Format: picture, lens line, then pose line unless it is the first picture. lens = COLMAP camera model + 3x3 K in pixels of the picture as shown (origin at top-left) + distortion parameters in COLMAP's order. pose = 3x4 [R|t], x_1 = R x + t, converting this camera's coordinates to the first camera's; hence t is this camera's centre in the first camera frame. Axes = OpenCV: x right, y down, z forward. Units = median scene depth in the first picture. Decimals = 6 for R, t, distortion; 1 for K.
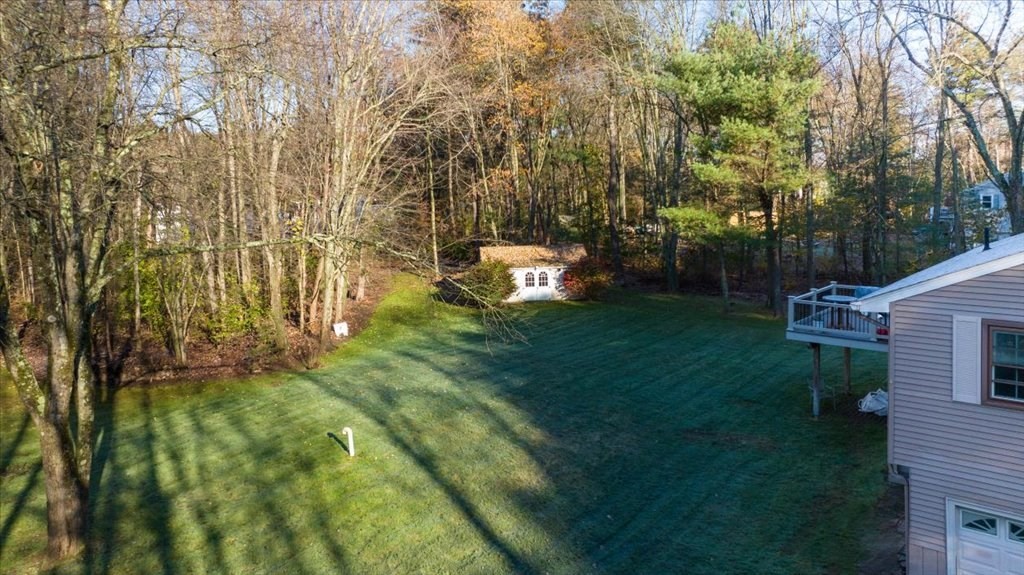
lens RADIAL K [[747.8, 0, 510.4], [0, 747.8, 221.7], [0, 0, 1]] dist [-0.008868, -0.005656]
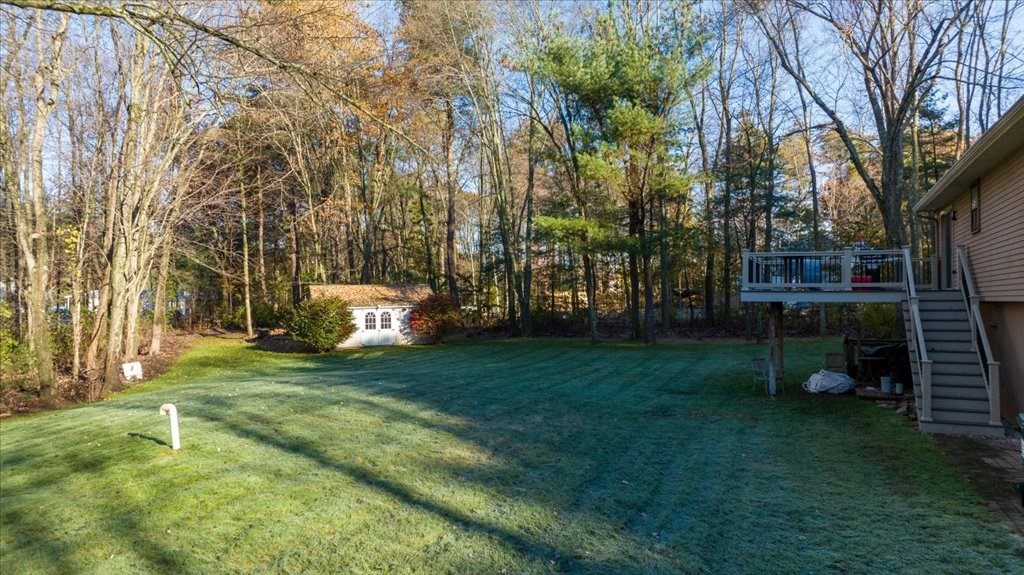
lens RADIAL K [[719.9, 0, 512.0], [0, 719.9, 287.5], [0, 0, 1]] dist [-0.015963, 0.001175]
pose [[0.961745, 0.004170, 0.273914, -0.050288], [0.012871, 0.998092, -0.060387, 0.102119], [-0.273643, 0.061602, 0.959857, 0.168278]]
